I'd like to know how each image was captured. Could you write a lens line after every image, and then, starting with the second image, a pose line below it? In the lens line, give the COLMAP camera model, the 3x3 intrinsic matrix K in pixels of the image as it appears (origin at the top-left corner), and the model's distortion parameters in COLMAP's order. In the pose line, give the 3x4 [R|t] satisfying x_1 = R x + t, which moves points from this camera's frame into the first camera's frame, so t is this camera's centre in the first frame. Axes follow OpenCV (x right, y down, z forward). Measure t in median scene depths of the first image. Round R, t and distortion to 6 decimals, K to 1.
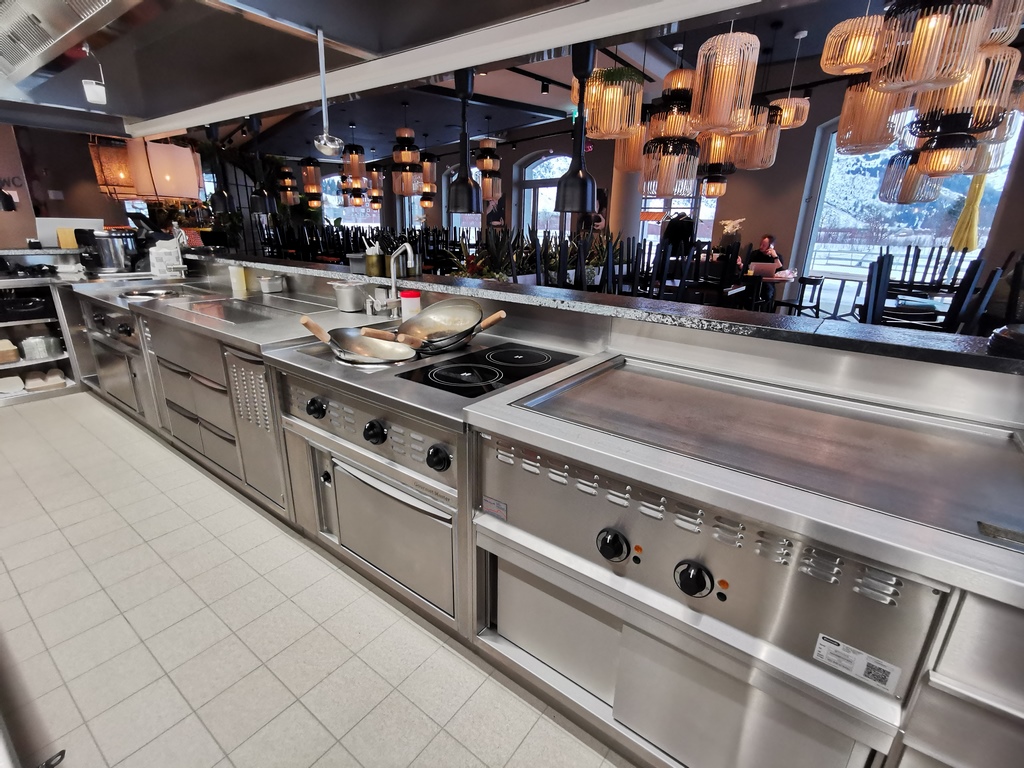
lens RADIAL K [[484.6, 0, 511.2], [0, 484.6, 382.8], [0, 0, 1]] dist [-0.001954, 0.003111]
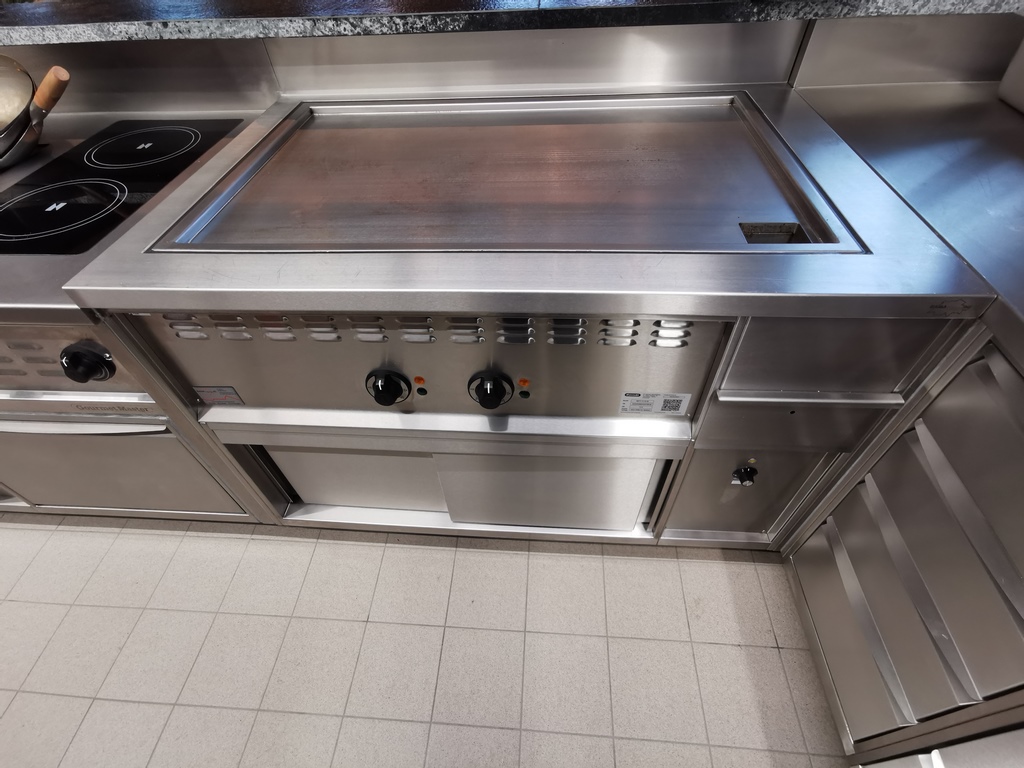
lens RADIAL K [[484.6, 0, 511.4], [0, 484.6, 380.8], [0, 0, 1]] dist [-0.001954, 0.003111]
pose [[0.838145, -0.439011, 0.323702, 0.096897], [0.229253, 0.822030, 0.521258, -0.028760], [-0.494931, -0.362680, 0.789624, 0.217348]]
